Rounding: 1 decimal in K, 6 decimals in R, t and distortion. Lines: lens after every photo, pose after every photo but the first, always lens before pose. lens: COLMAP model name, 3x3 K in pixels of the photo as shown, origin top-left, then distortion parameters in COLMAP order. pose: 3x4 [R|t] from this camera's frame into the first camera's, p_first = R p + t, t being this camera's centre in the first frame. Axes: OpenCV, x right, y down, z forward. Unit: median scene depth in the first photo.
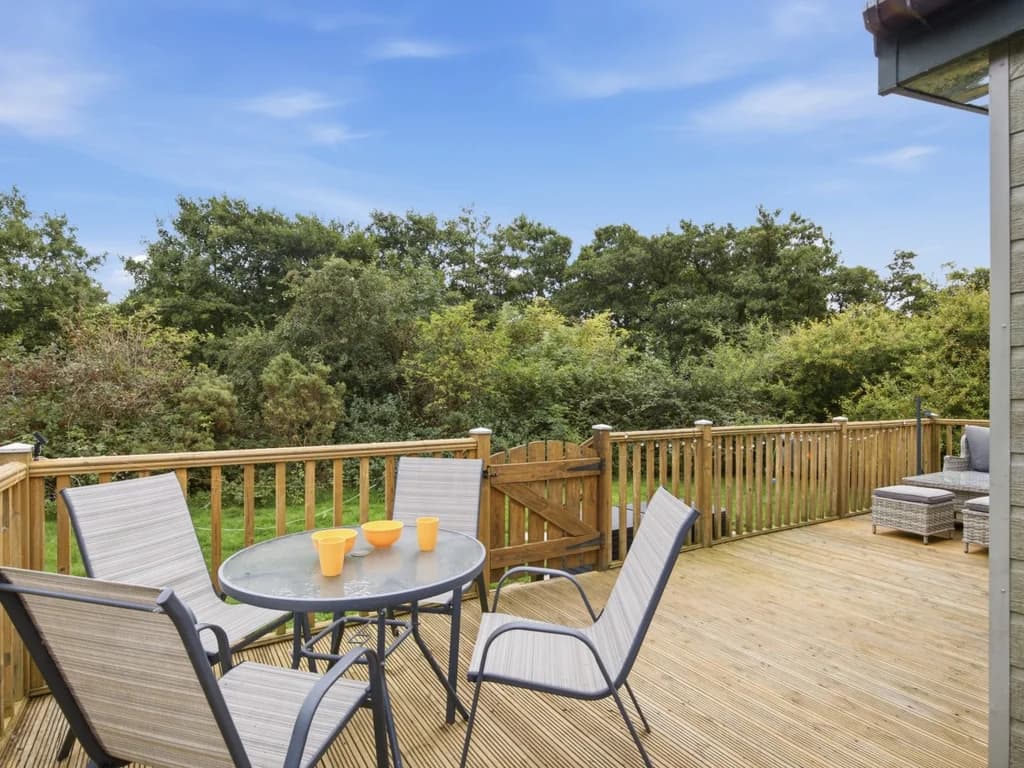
lens RADIAL K [[550.8, 0, 509.7], [0, 550.8, 389.9], [0, 0, 1]] dist [-0.001319, -0.001855]
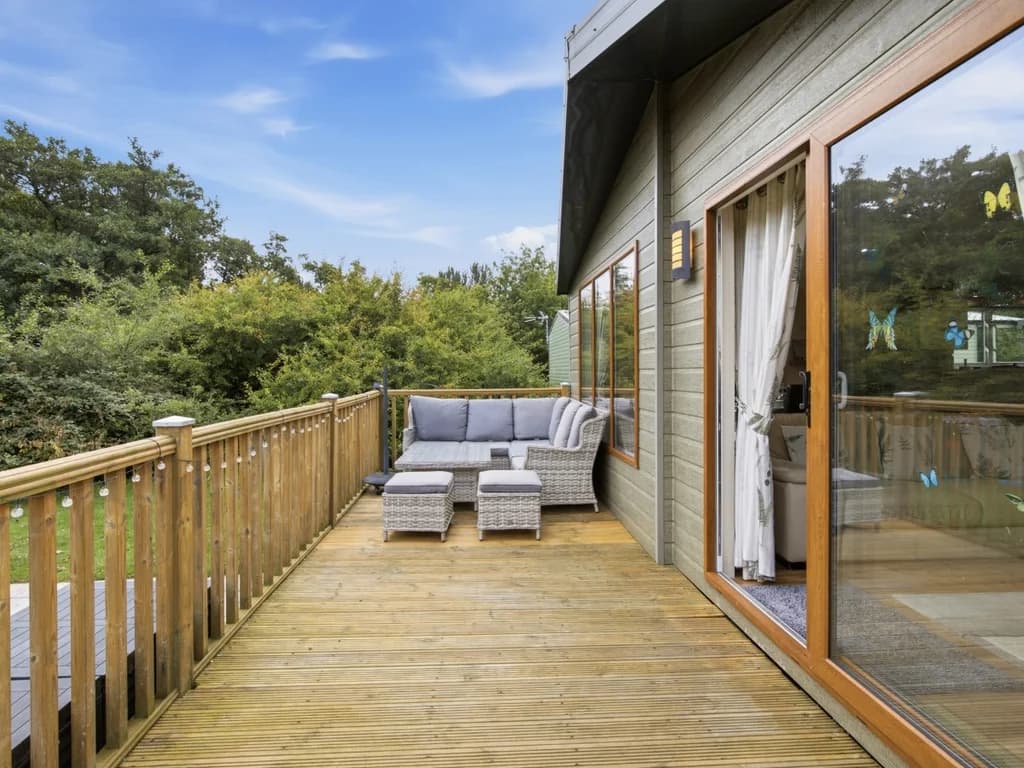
lens RADIAL K [[527.1, 0, 509.6], [0, 527.1, 370.3], [0, 0, 1]] dist [-0.003234, -0.001941]
pose [[0.471023, -0.006258, 0.882099, 0.034400], [-0.005543, 0.999934, 0.010054, 0.003791], [-0.882104, -0.009626, 0.470957, 0.191077]]
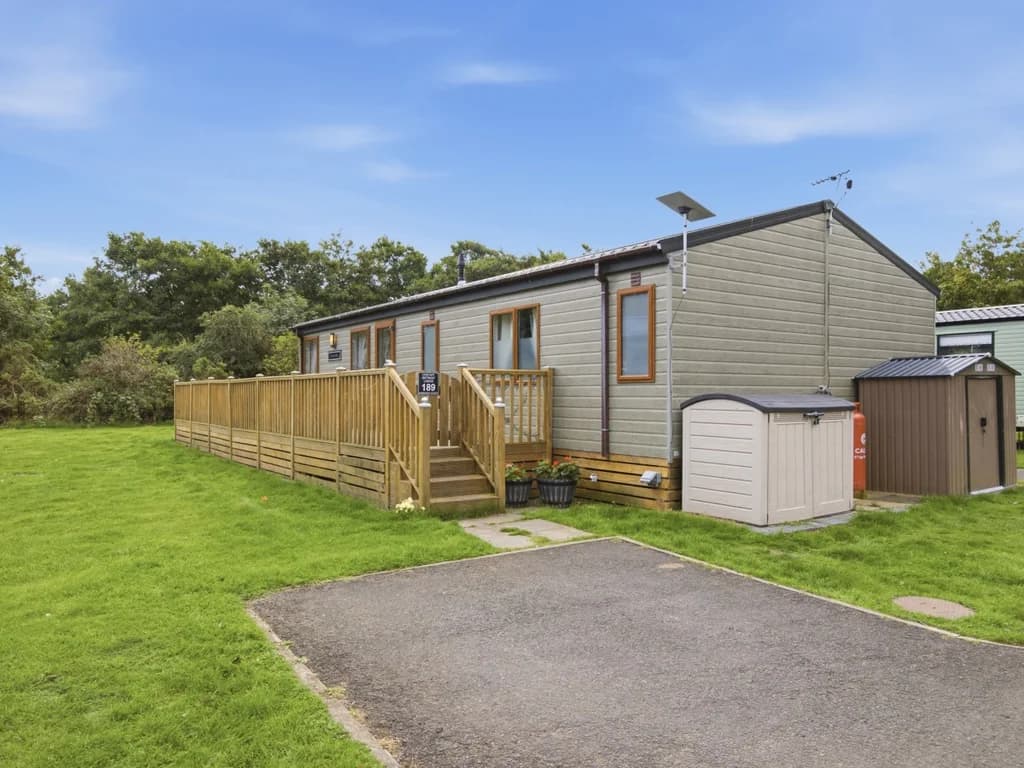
lens RADIAL K [[742.4, 0, 510.4], [0, 742.4, 385.7], [0, 0, 1]] dist [-0.002214, -0.000406]
pose [[0.998518, -0.000949, 0.054421, 0.505113], [0.000825, 0.999997, 0.002307, 0.030516], [-0.054423, -0.002259, 0.998515, -1.580766]]
